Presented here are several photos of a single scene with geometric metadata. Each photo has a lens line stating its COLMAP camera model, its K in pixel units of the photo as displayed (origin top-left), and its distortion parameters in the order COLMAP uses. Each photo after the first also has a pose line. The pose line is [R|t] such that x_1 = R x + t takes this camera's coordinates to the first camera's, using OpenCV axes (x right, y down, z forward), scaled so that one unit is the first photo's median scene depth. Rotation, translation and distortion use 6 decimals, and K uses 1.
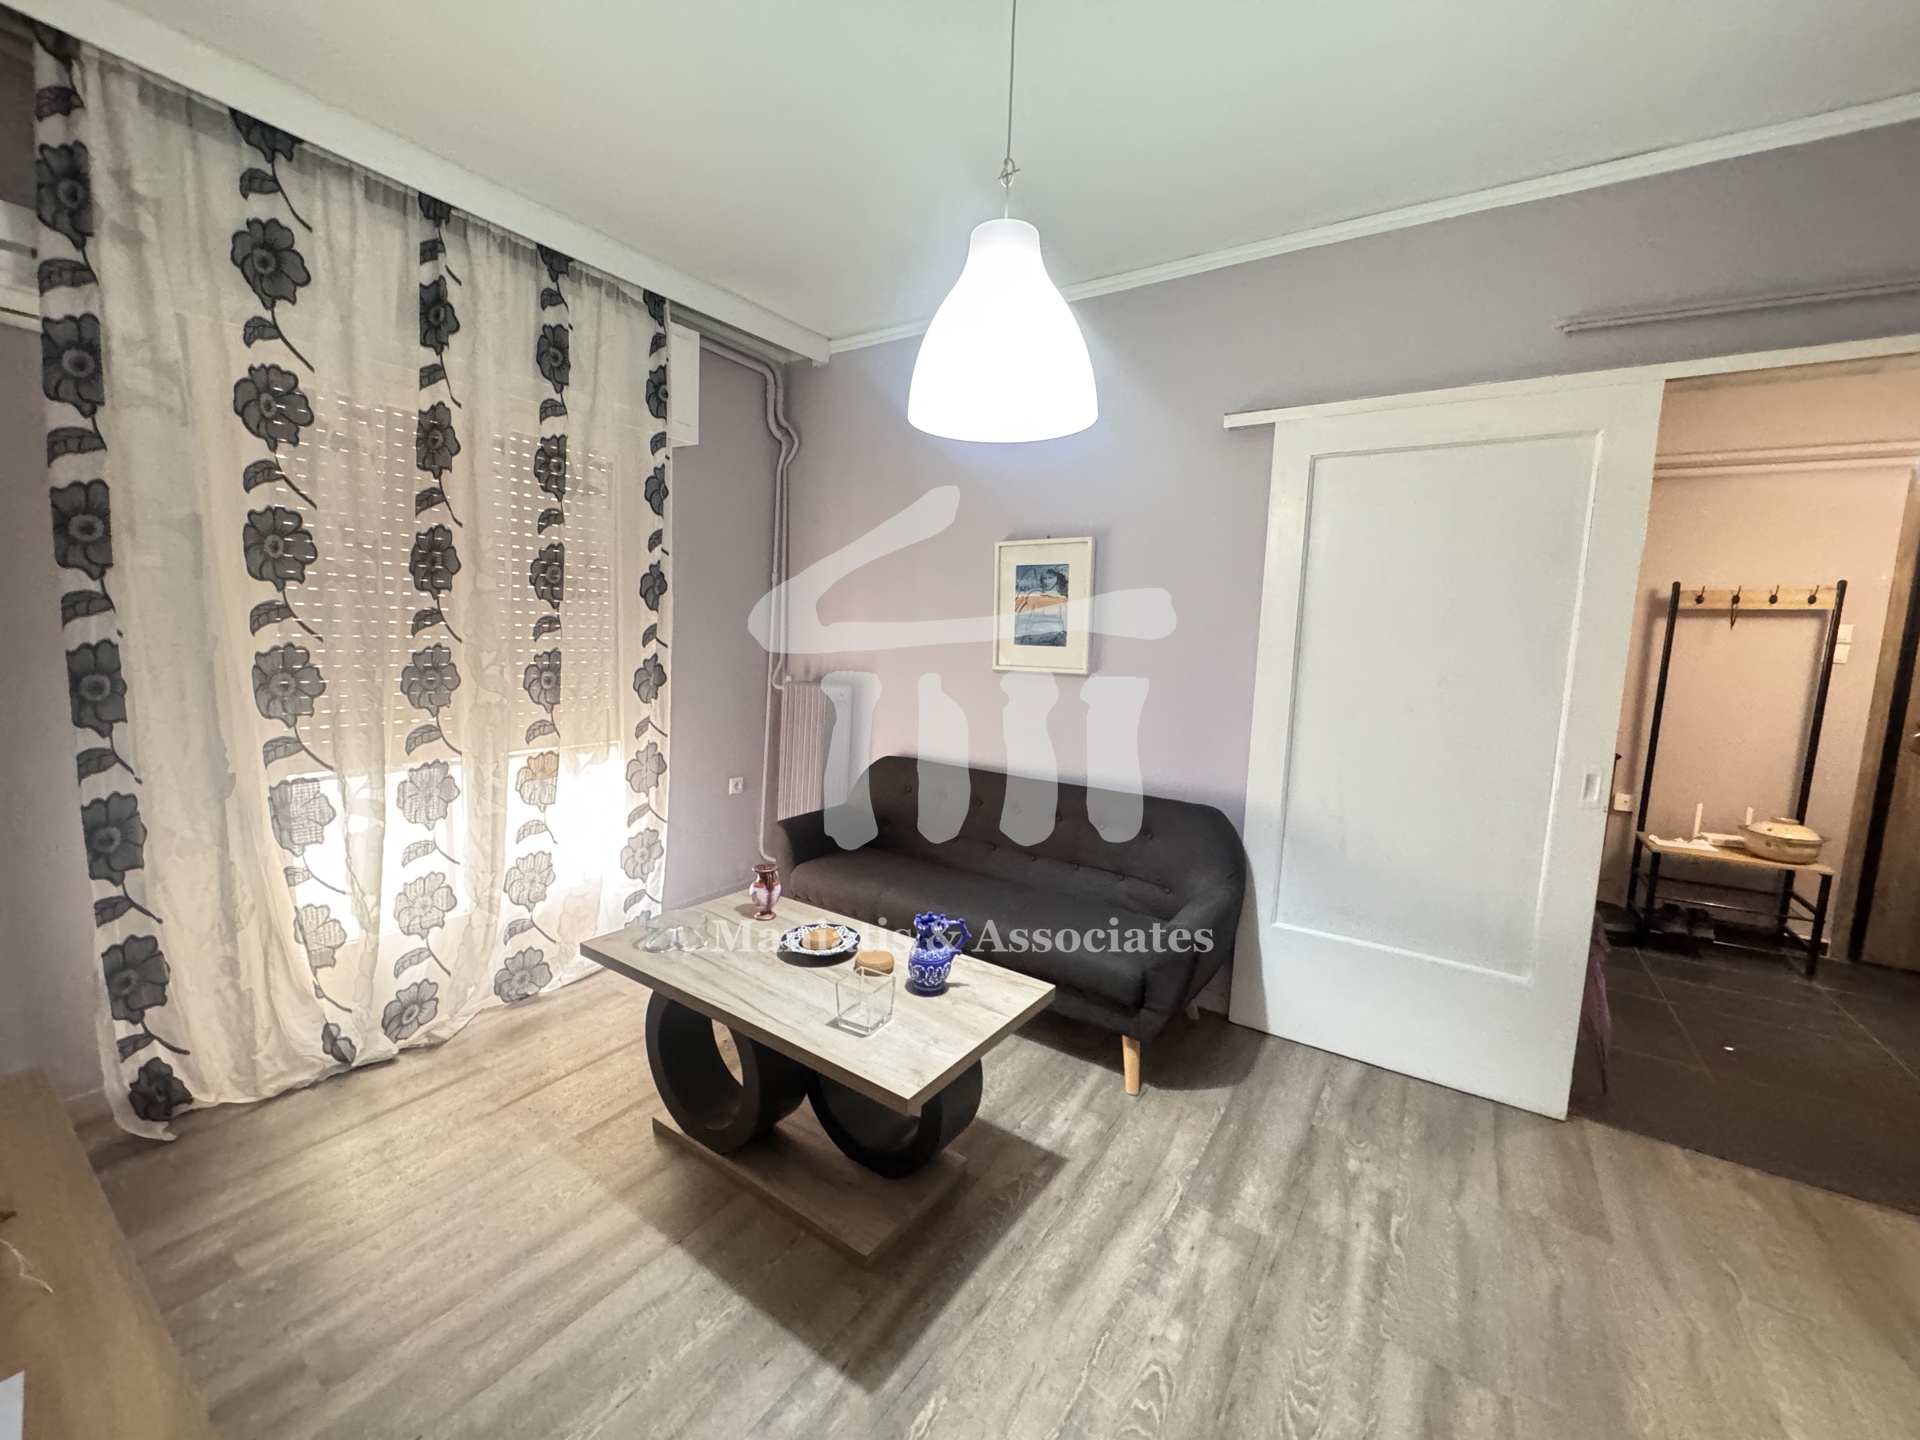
lens RADIAL K [[765.9, 0, 960.9], [0, 765.9, 722.7], [0, 0, 1]] dist [-0.003177, 0.000425]
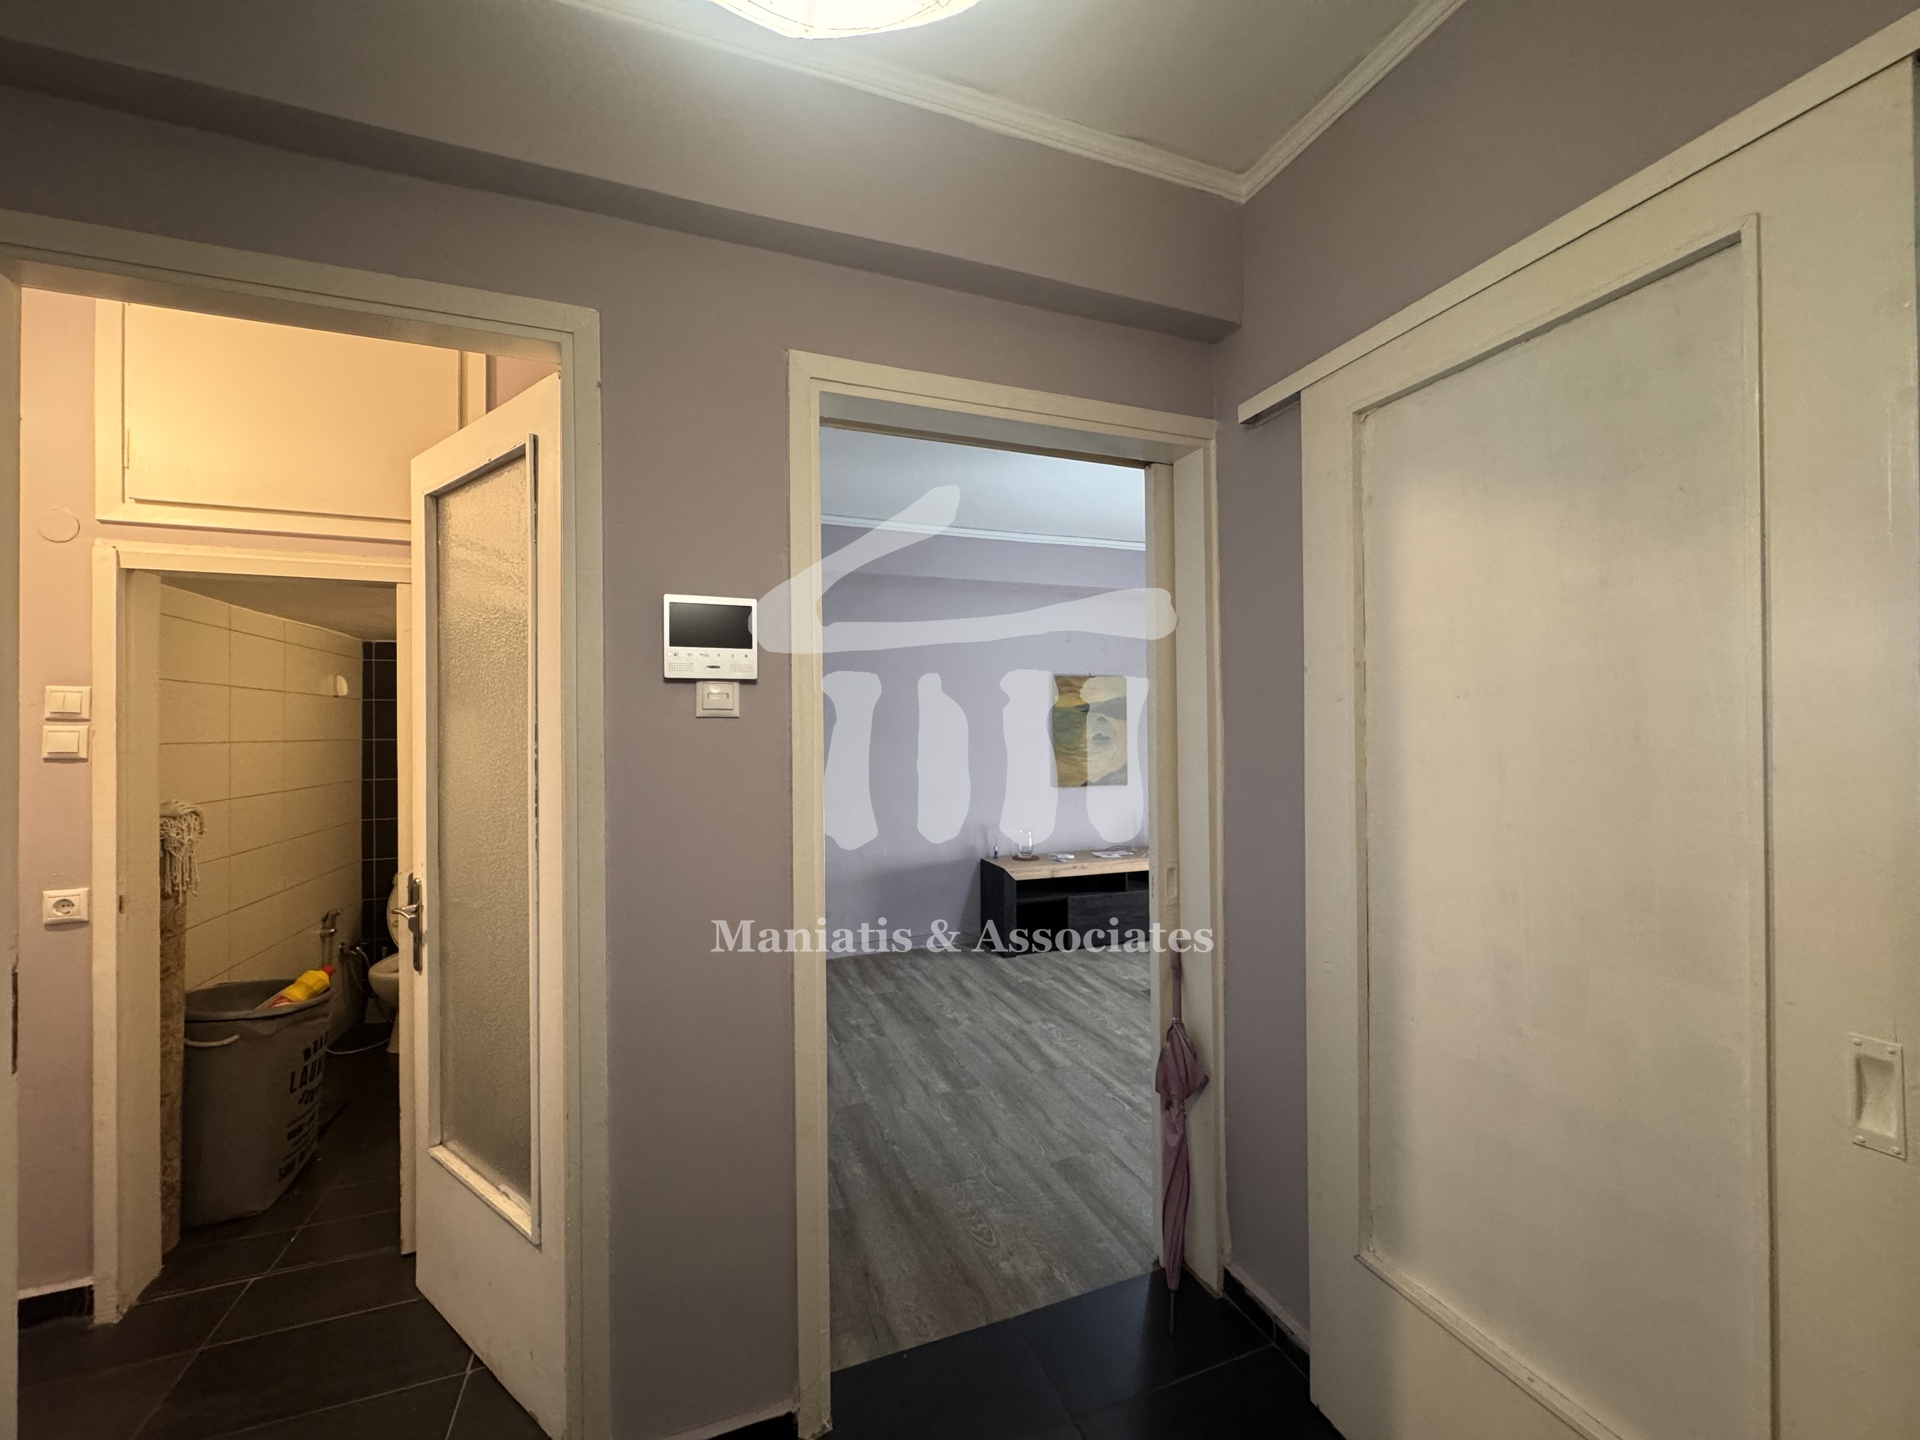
lens RADIAL K [[765.9, 0, 972.1], [0, 765.9, 717.9], [0, 0, 1]] dist [-0.003177, 0.000425]
pose [[-0.578510, -0.040160, -0.814686, 1.809361], [-0.107824, 0.993787, 0.027578, -0.119341], [0.808517, 0.103797, -0.579246, 1.386067]]
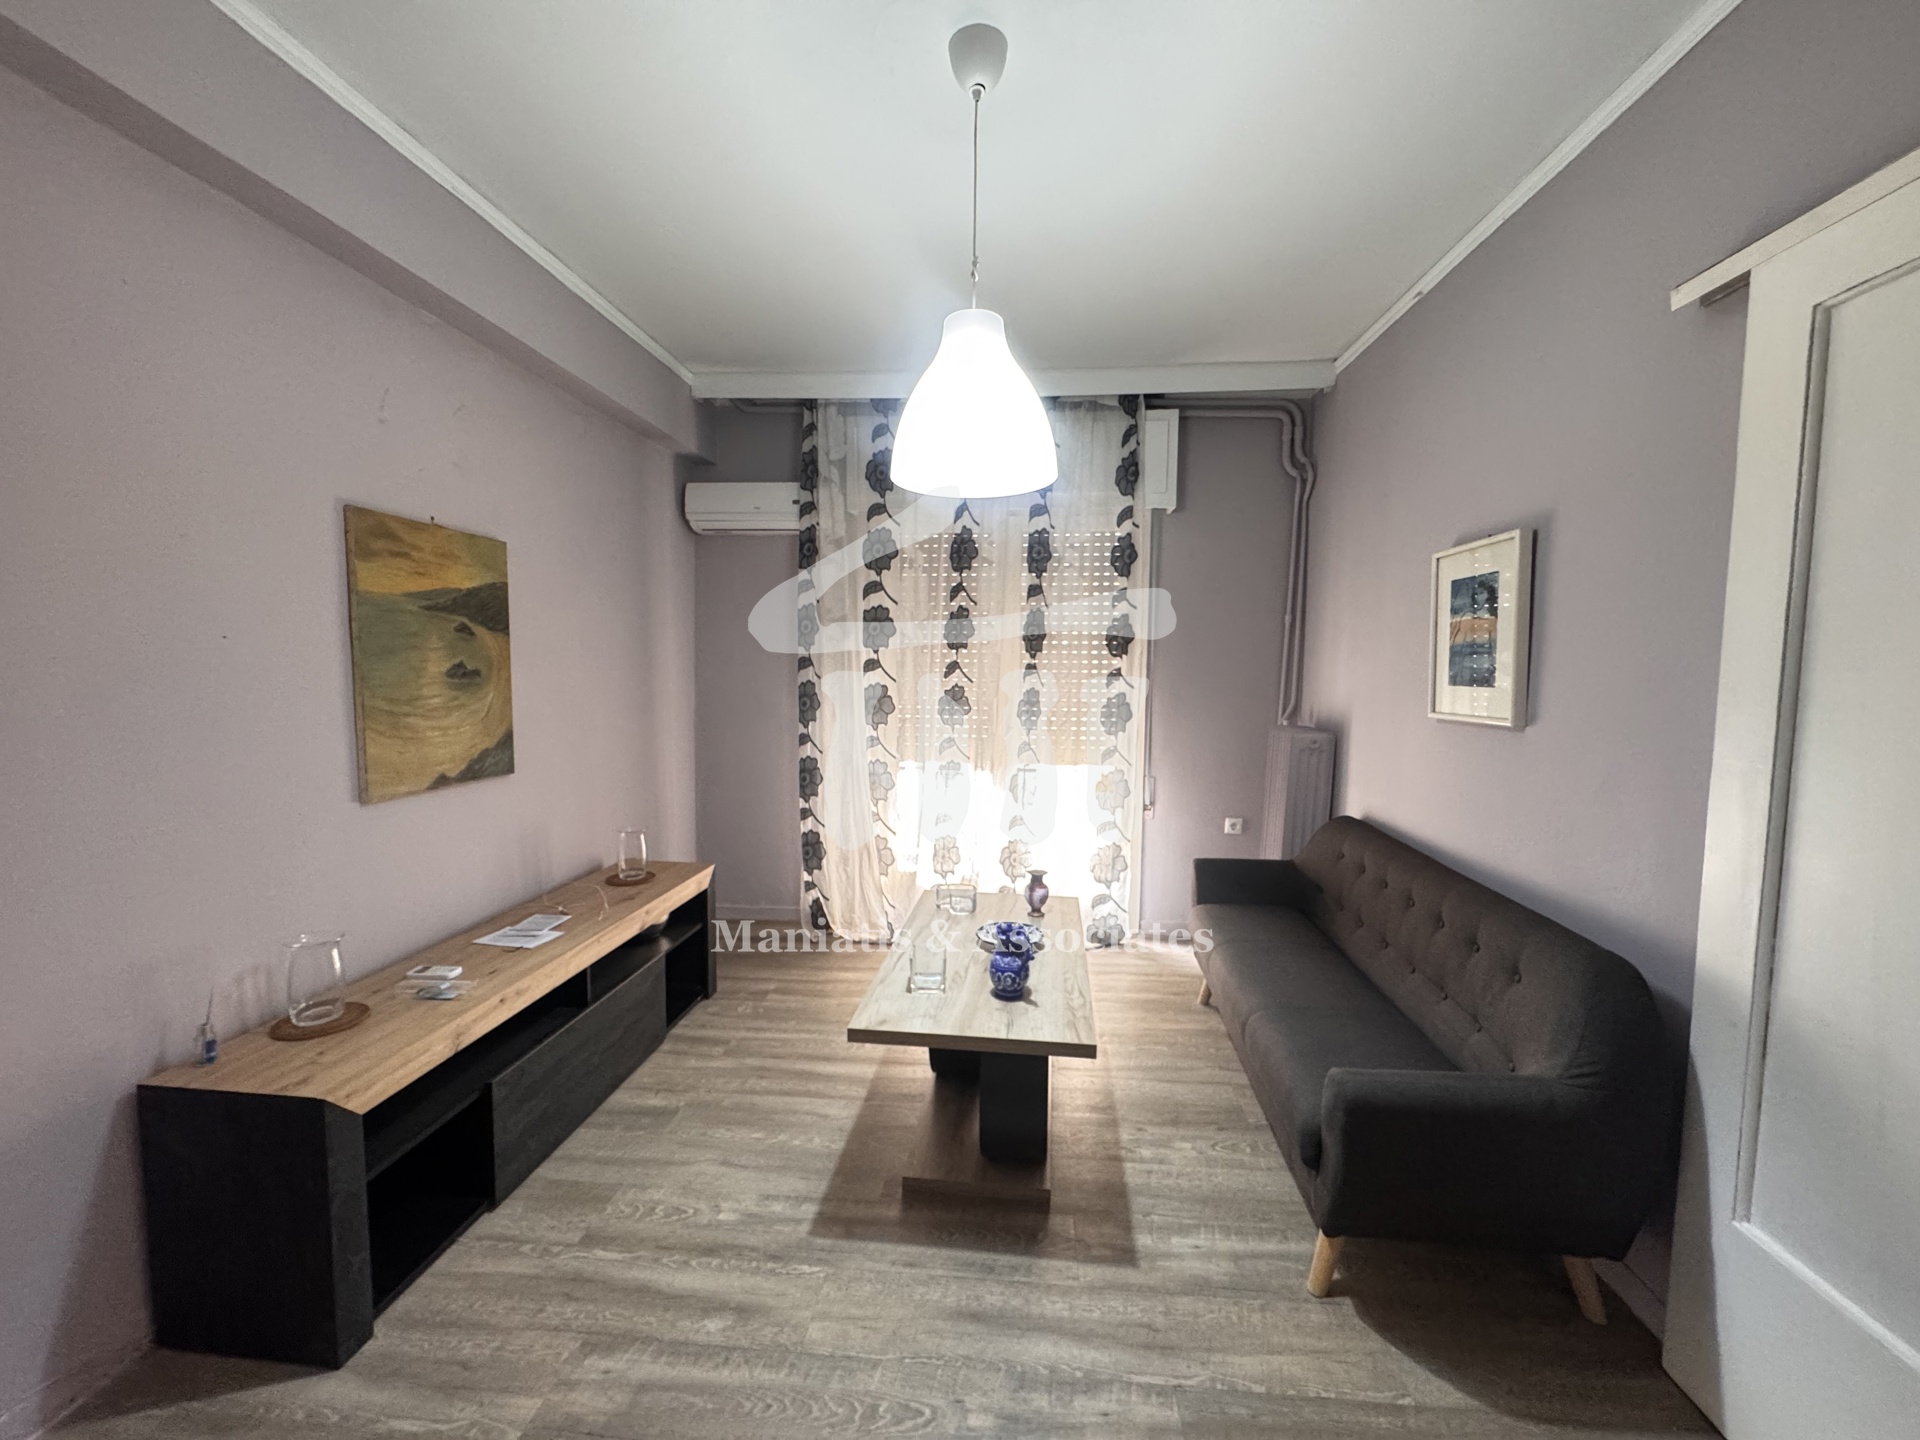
lens RADIAL K [[765.9, 0, 959.7], [0, 765.9, 720.8], [0, 0, 1]] dist [-0.003177, 0.000425]
pose [[0.472519, 0.038728, -0.880469, 0.766476], [-0.099786, 0.994961, -0.009788, -0.018453], [0.875653, 0.092483, 0.474002, 0.344265]]
